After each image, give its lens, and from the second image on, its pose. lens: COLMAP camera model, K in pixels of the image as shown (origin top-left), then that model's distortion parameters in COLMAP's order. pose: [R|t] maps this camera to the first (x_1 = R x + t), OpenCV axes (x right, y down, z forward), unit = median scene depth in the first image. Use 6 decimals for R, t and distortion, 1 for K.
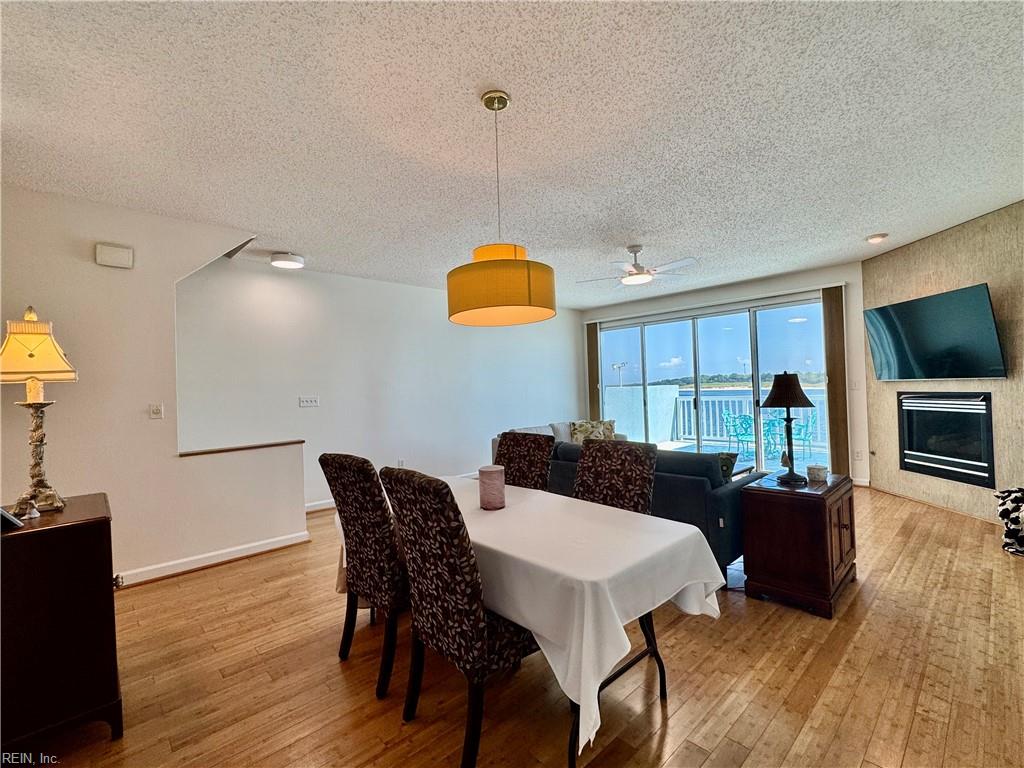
lens RADIAL K [[465.6, 0, 512.0], [0, 465.6, 384.0], [0, 0, 1]] dist [0.002095, 0.000024]
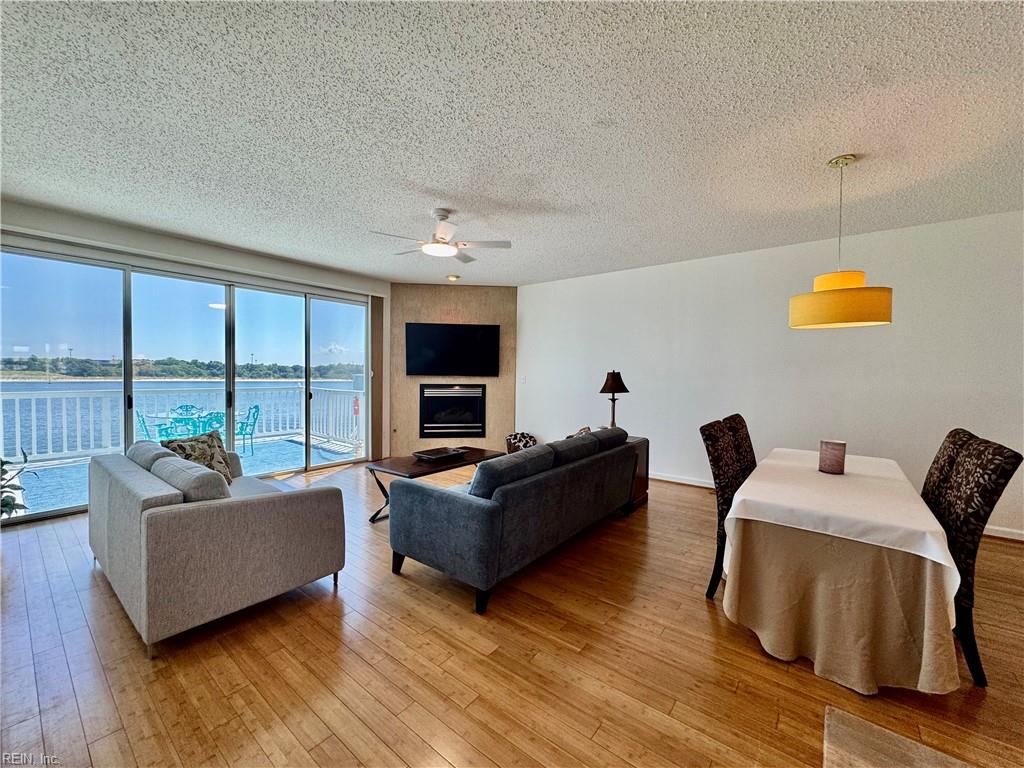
lens RADIAL K [[408.2, 0, 512.0], [0, 408.2, 384.0], [0, 0, 1]] dist [-0.002701, 0.000172]
pose [[-0.144947, 0.005922, 0.989422, -0.414620], [-0.014927, 0.999855, -0.008171, 0.020858], [-0.989327, -0.015954, -0.144837, 0.839172]]
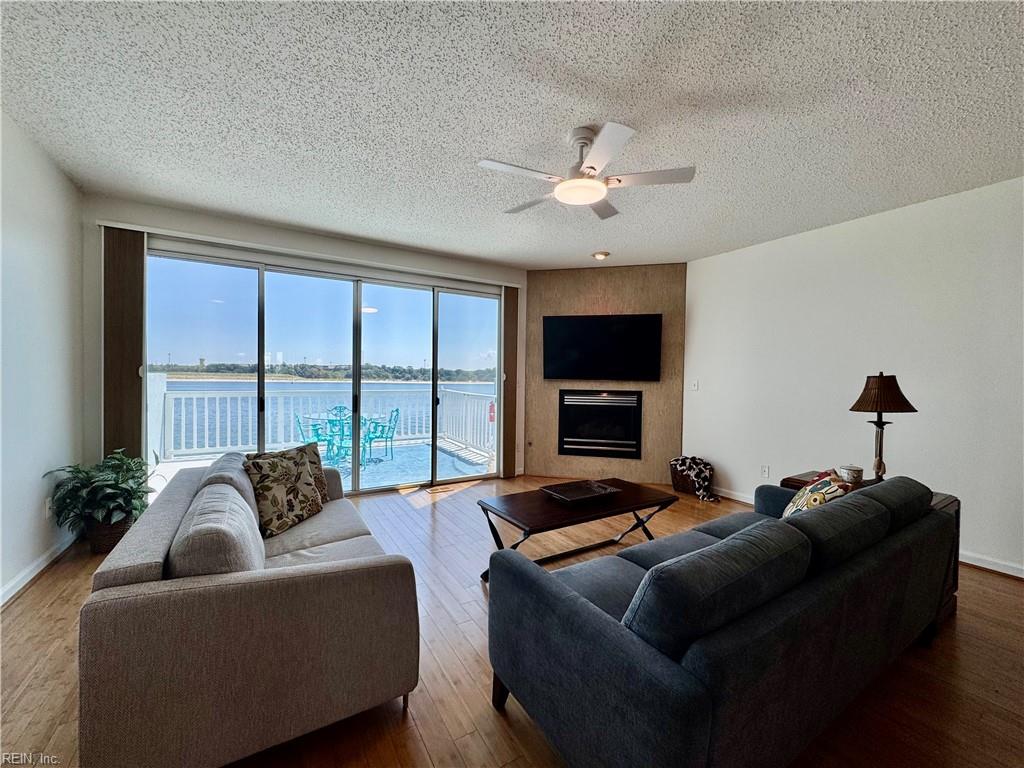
lens RADIAL K [[408.2, 0, 512.0], [0, 408.2, 384.0], [0, 0, 1]] dist [-0.002701, 0.000172]
pose [[0.209809, 0.015750, 0.977616, -0.198132], [-0.030313, 0.999494, -0.009597, 0.015026], [-0.977272, -0.027621, 0.210180, 0.836842]]
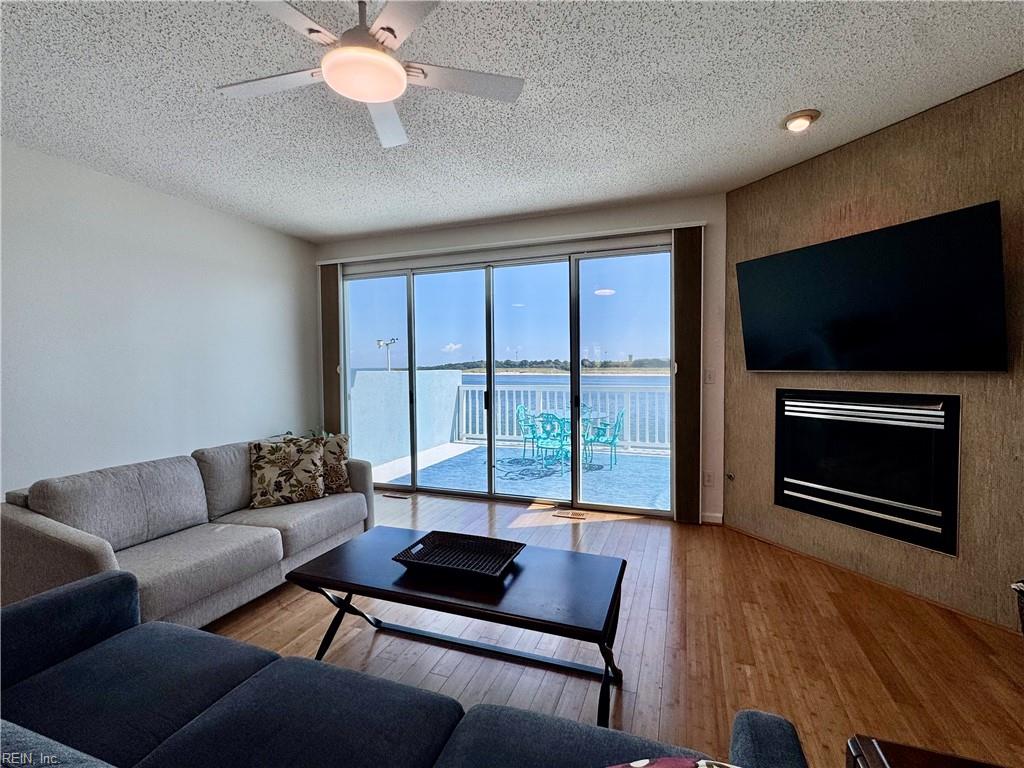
lens RADIAL K [[461.7, 0, 512.0], [0, 461.7, 384.0], [0, 0, 1]] dist [0.002599, 0.000102]
pose [[0.897641, 0.009573, 0.440623, 0.184560], [-0.025727, 0.999197, 0.030702, -0.000718], [-0.439975, -0.038895, 0.897167, 0.535135]]
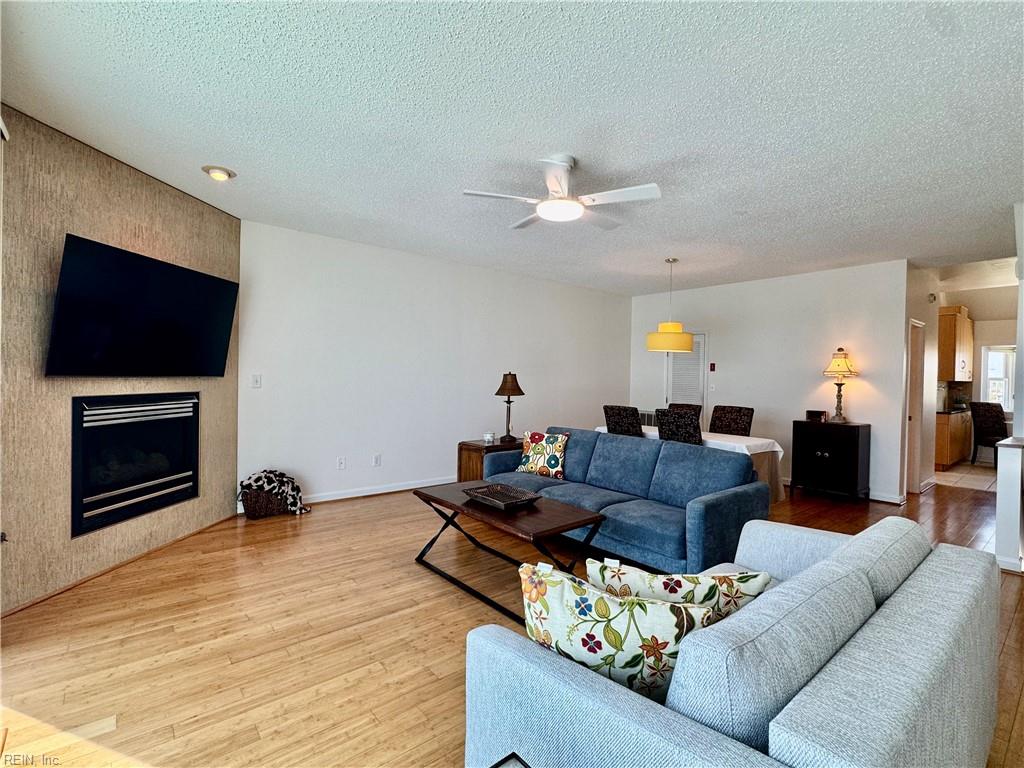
lens RADIAL K [[486.1, 0, 512.0], [0, 486.1, 384.0], [0, 0, 1]] dist [-0.001064, -0.000206]
pose [[-0.997355, 0.013594, 0.071396, 0.249216], [0.013832, 0.999900, 0.002837, 0.005697], [-0.071350, 0.003817, -0.997444, 1.426938]]
